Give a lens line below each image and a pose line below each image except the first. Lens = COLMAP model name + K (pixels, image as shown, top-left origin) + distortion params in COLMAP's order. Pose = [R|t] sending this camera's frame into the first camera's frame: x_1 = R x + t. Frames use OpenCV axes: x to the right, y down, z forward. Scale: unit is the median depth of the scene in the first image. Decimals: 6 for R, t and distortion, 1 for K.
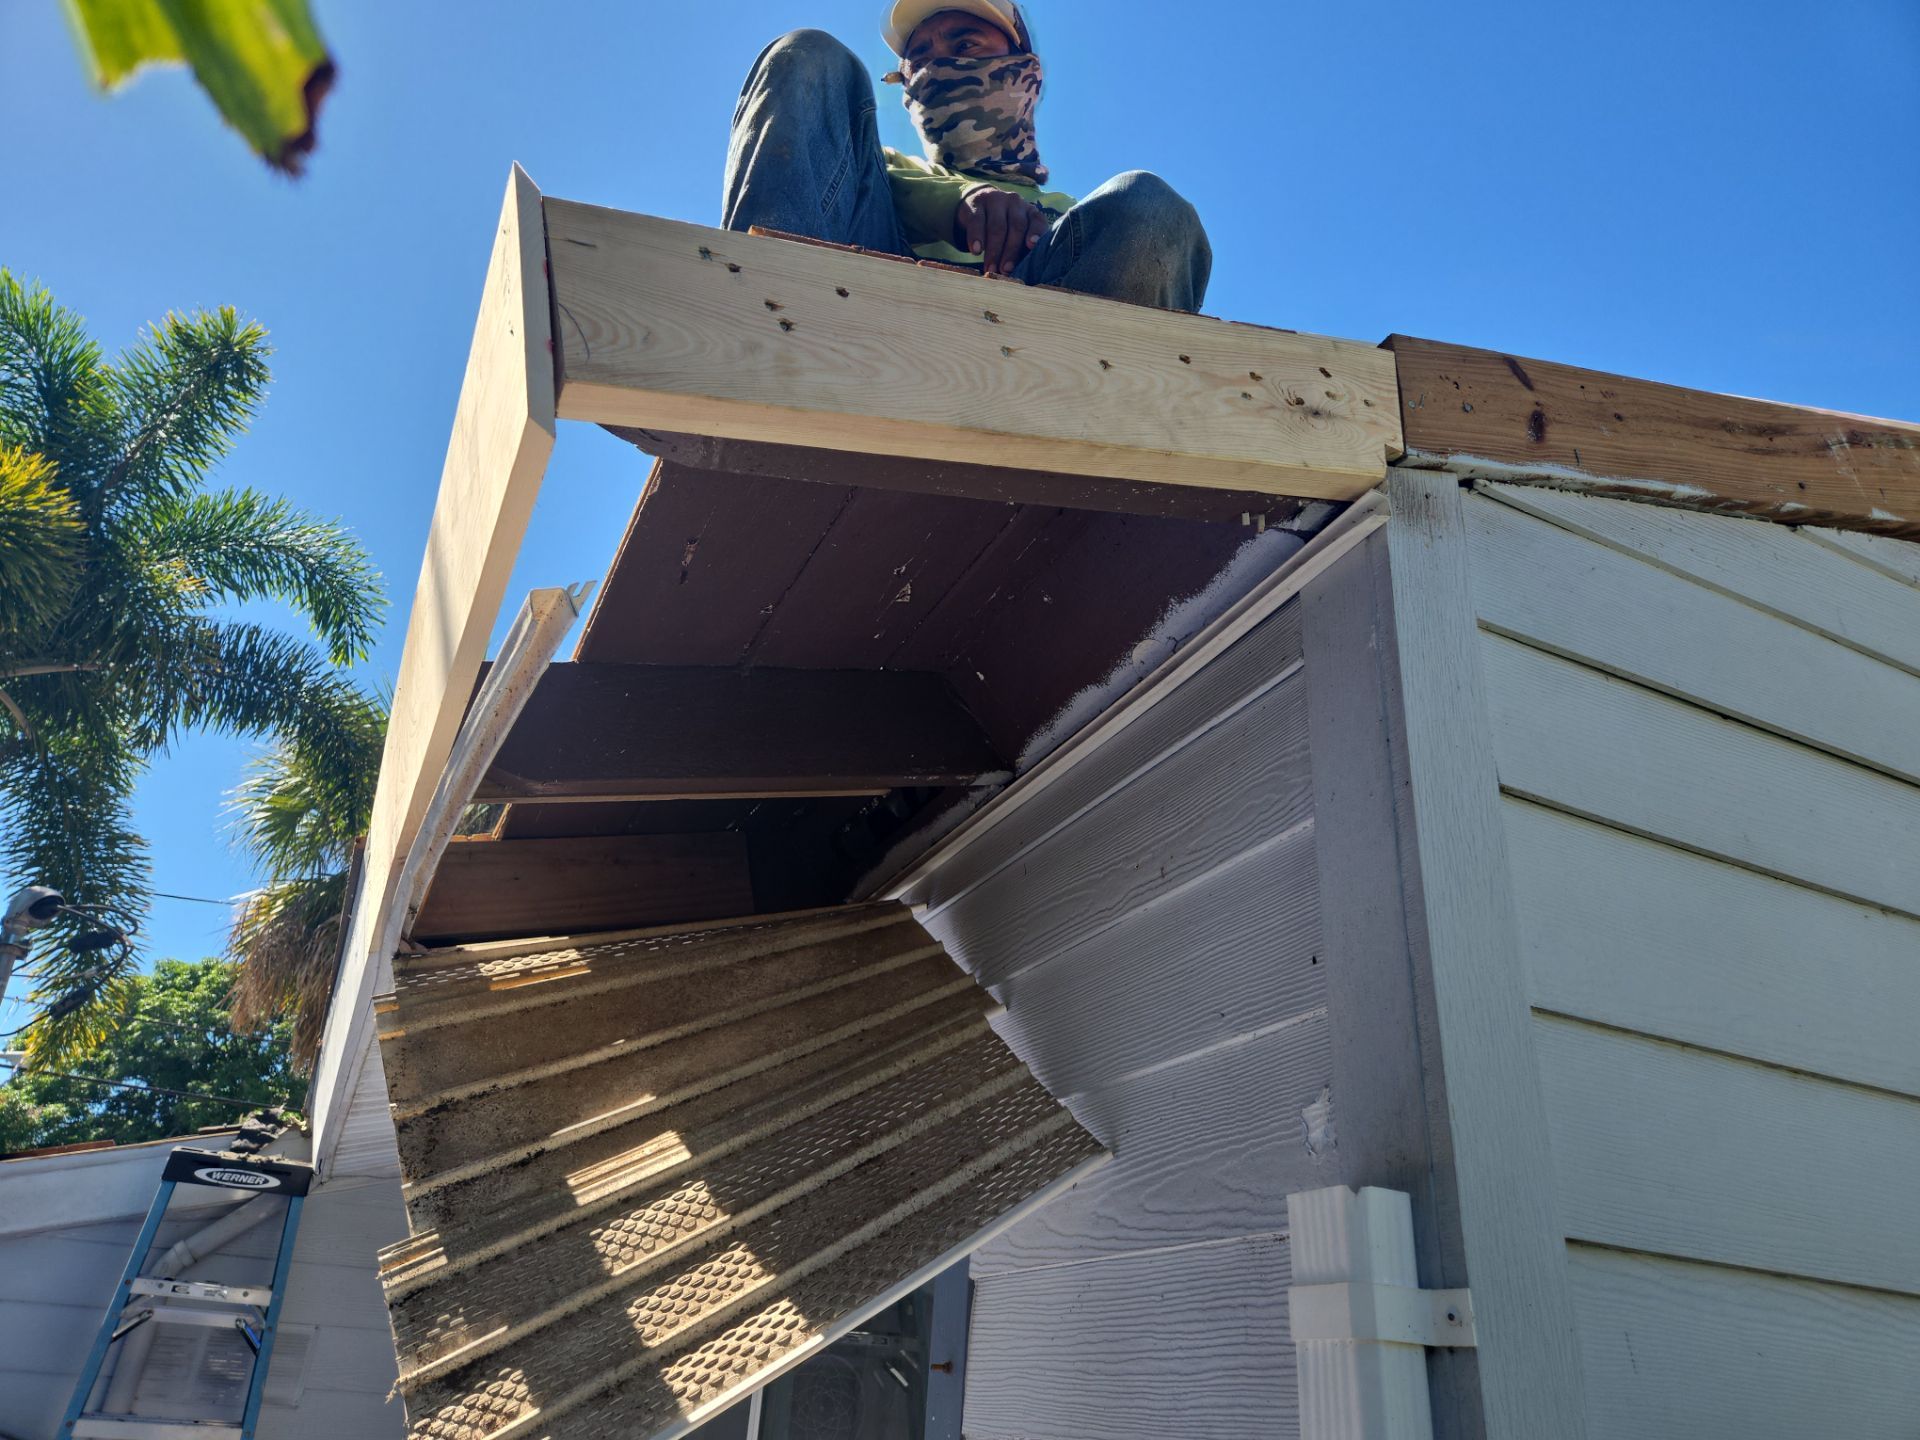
lens RADIAL K [[1293.9, 0, 960.0], [0, 1293.9, 720.0], [0, 0, 1]] dist [0.054080, -0.044816]
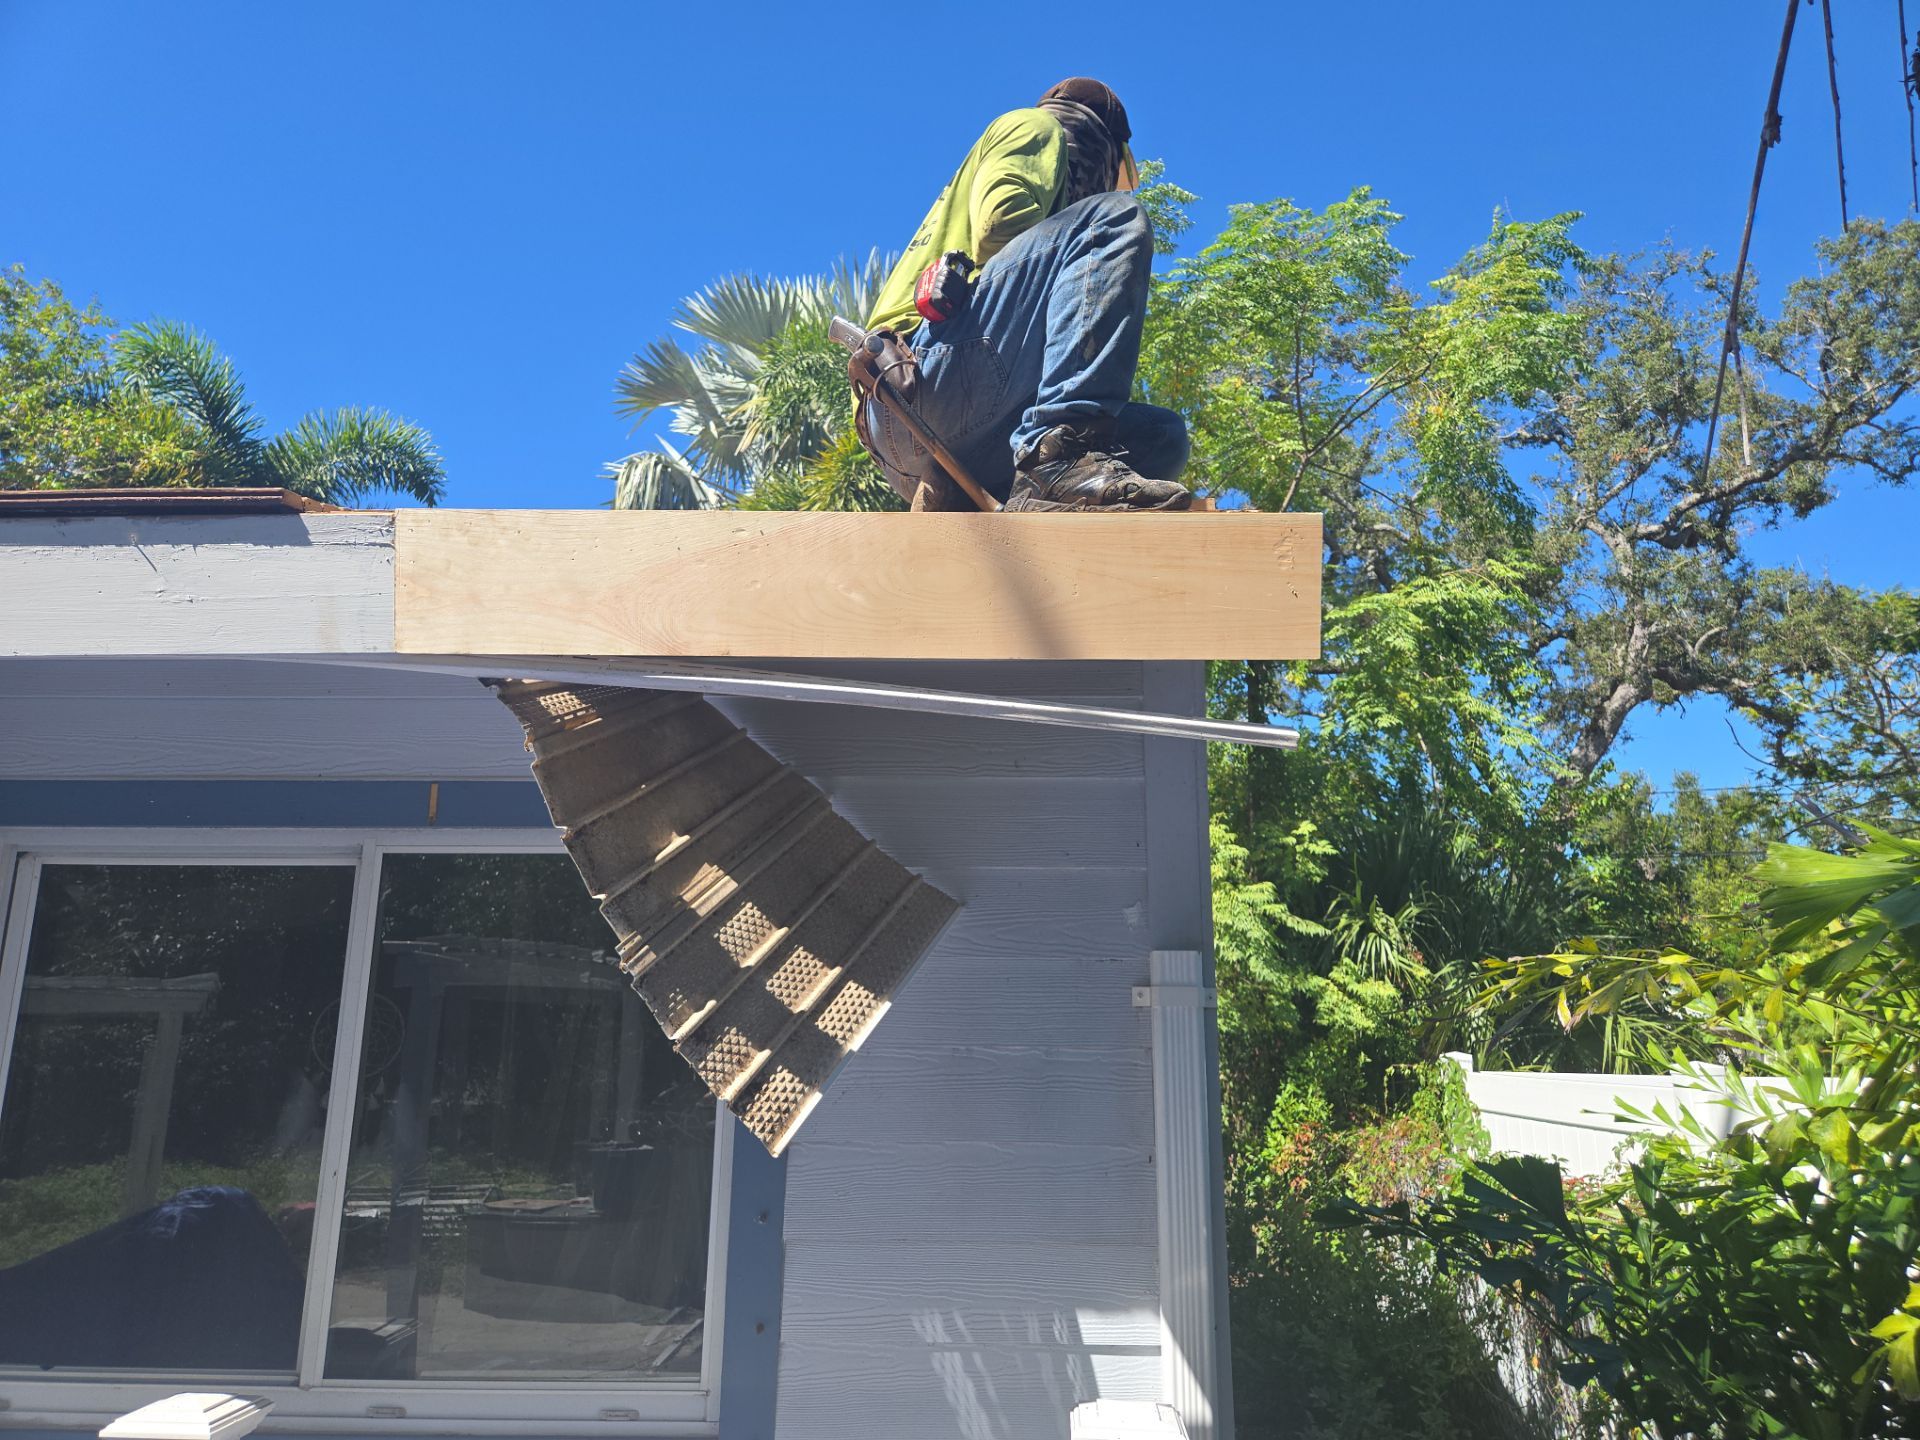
lens RADIAL K [[1293.9, 0, 960.0], [0, 1293.9, 720.0], [0, 0, 1]] dist [0.054080, -0.044816]
pose [[0.441436, 0.157710, 0.883324, -1.683385], [-0.409256, 0.911462, 0.041789, 0.020099], [-0.798526, -0.379953, 0.466896, 0.269230]]
